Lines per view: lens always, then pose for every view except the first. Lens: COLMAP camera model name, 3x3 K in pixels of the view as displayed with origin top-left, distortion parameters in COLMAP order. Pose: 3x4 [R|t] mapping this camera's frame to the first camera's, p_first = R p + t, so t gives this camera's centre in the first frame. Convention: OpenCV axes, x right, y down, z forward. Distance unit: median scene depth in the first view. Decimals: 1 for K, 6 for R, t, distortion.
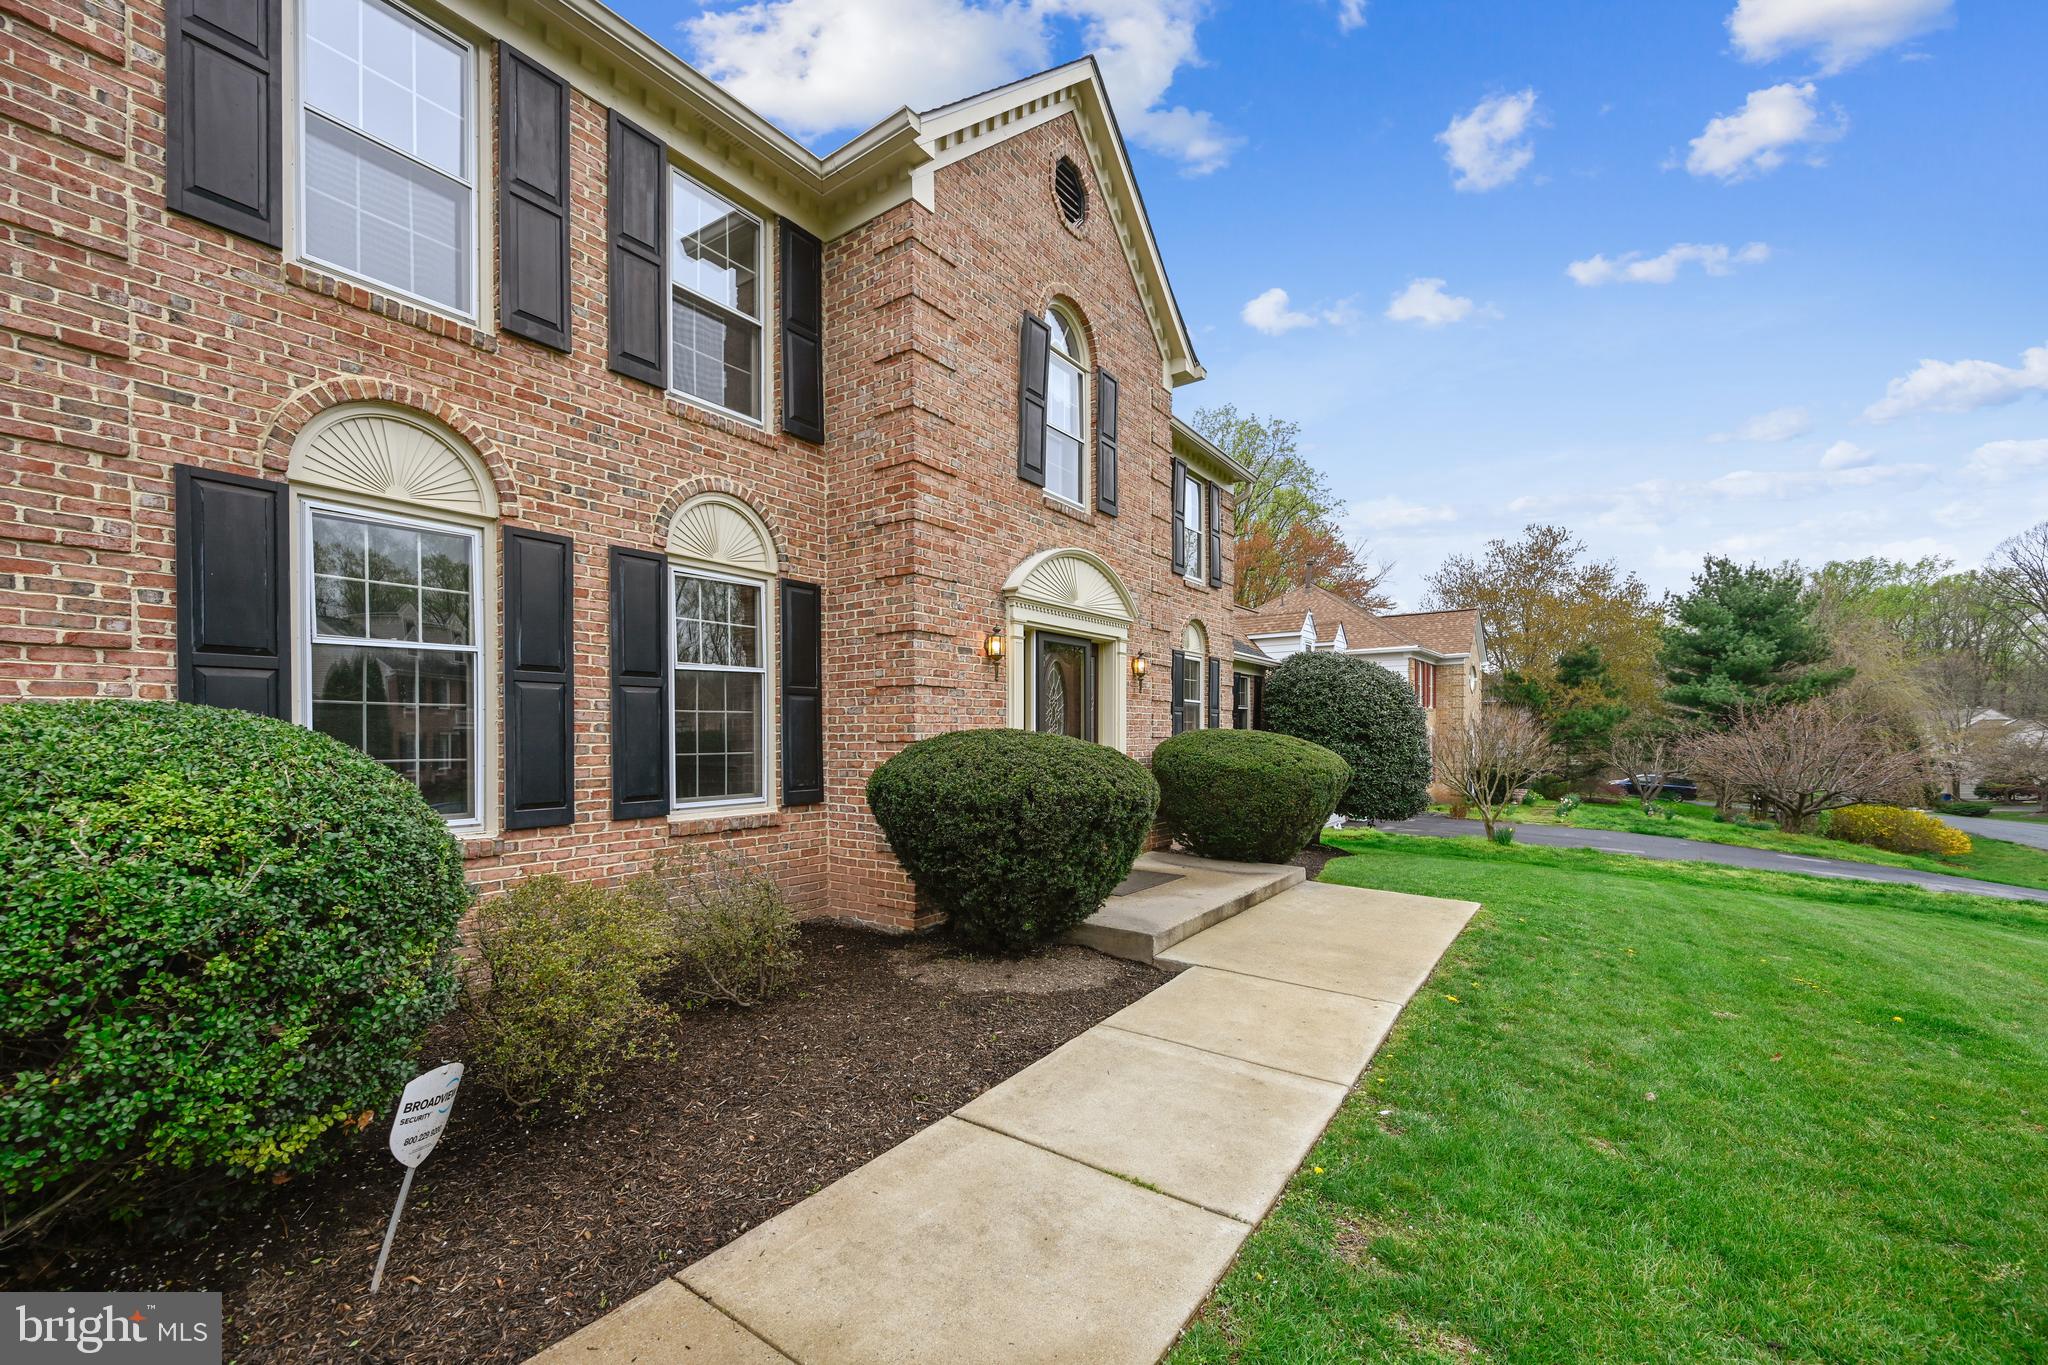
lens RADIAL K [[806.8, 0, 1017.8], [0, 806.8, 749.0], [0, 0, 1]] dist [-0.006745, 0.000342]
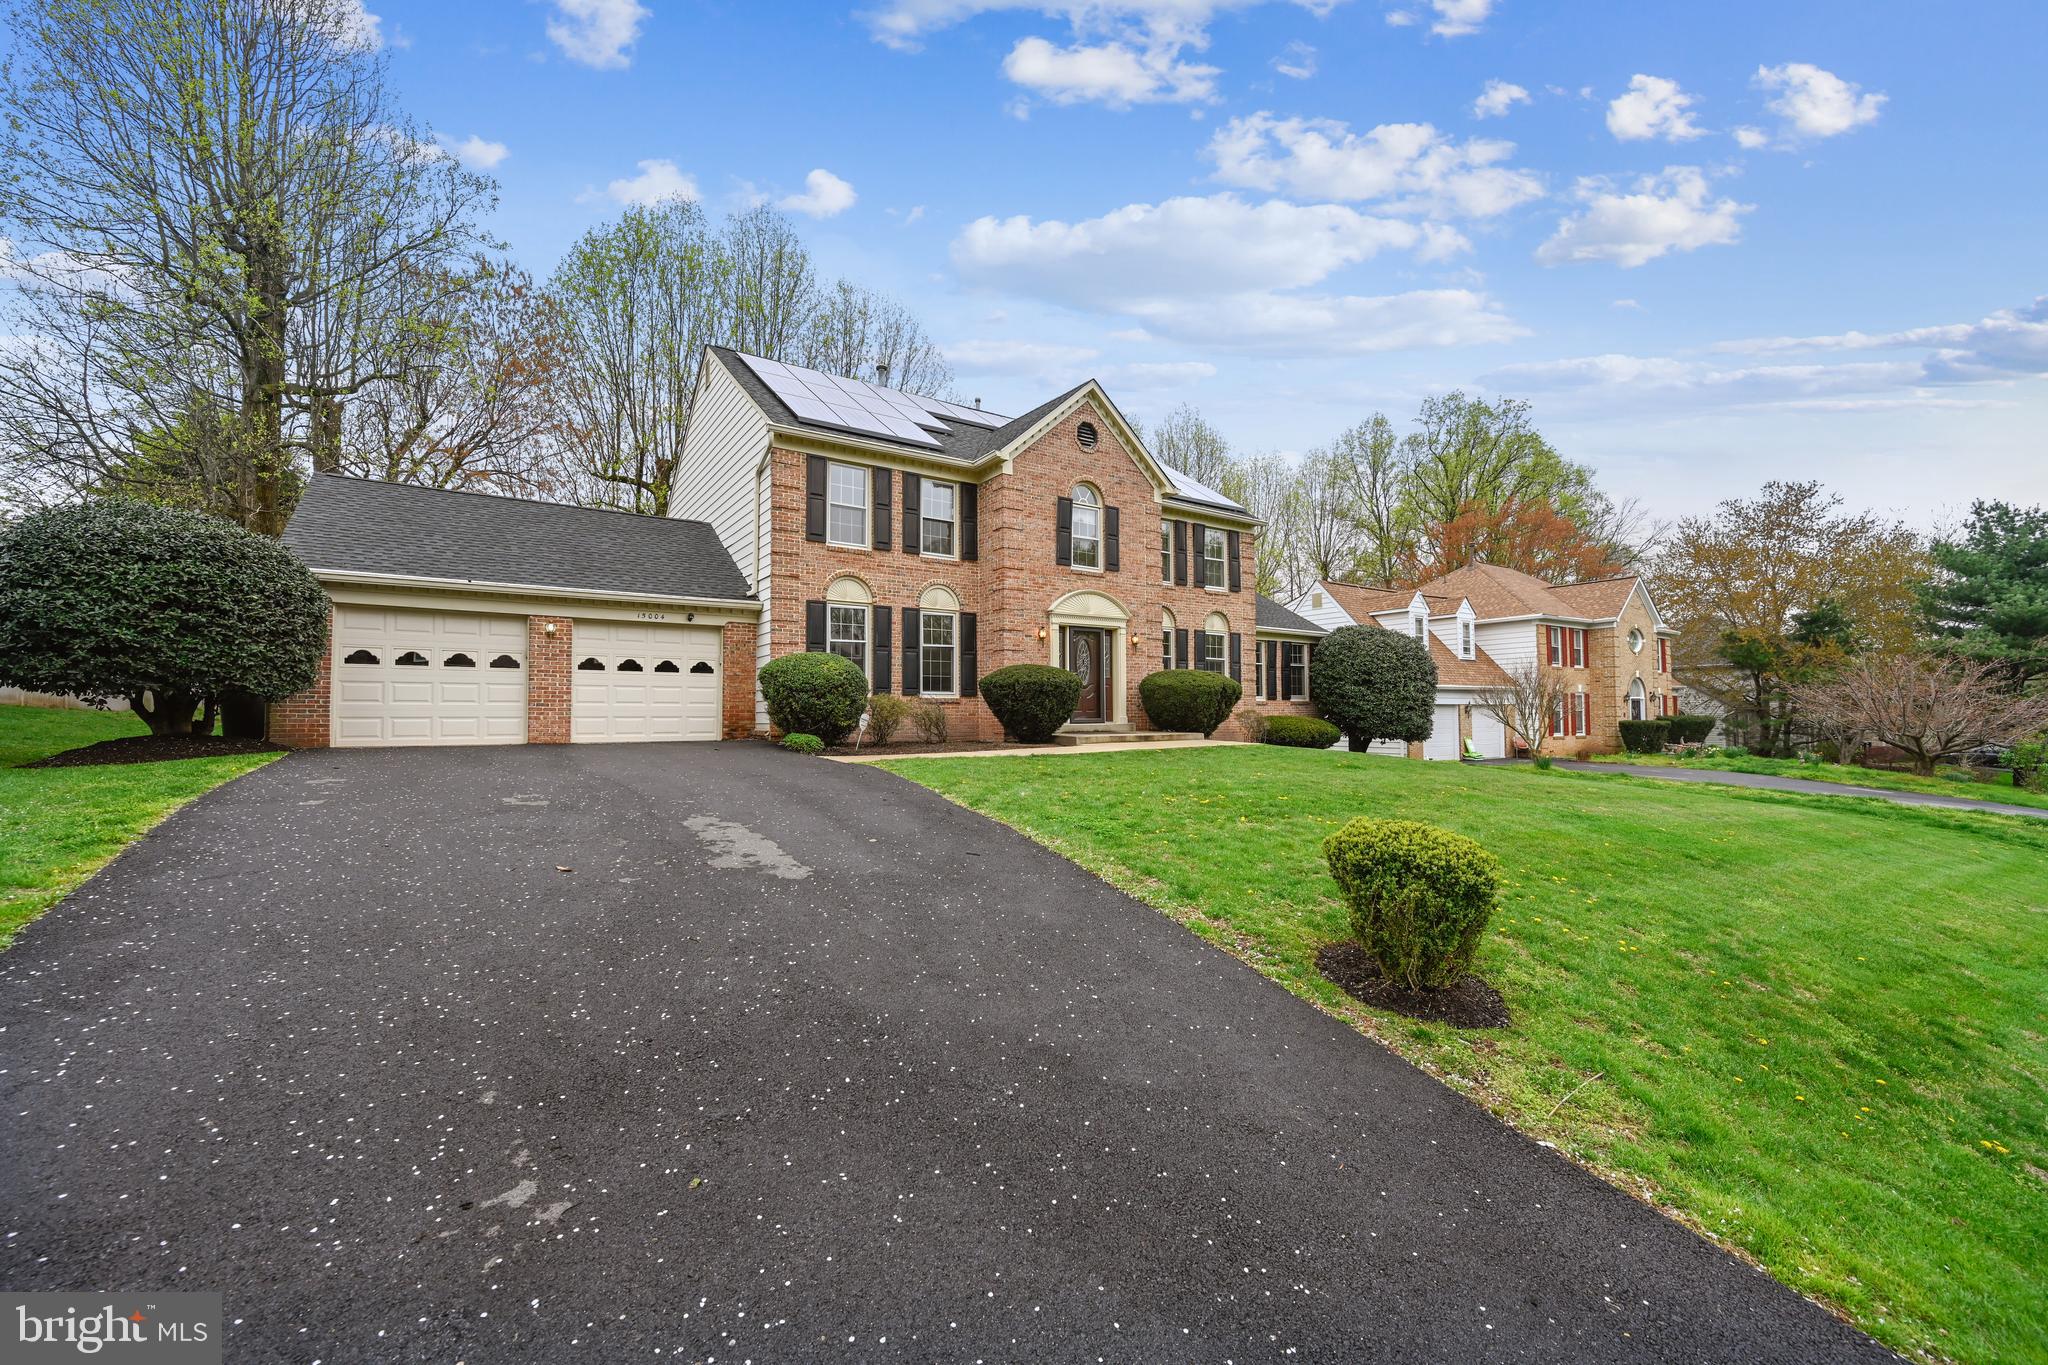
lens RADIAL K [[806.8, 0, 1034.8], [0, 806.8, 694.5], [0, 0, 1]] dist [-0.006745, 0.000342]
pose [[0.940413, -0.011795, -0.339829, 0.859134], [-0.003637, 0.998992, -0.044738, 0.185487], [0.340014, 0.043308, 0.939423, -1.452495]]
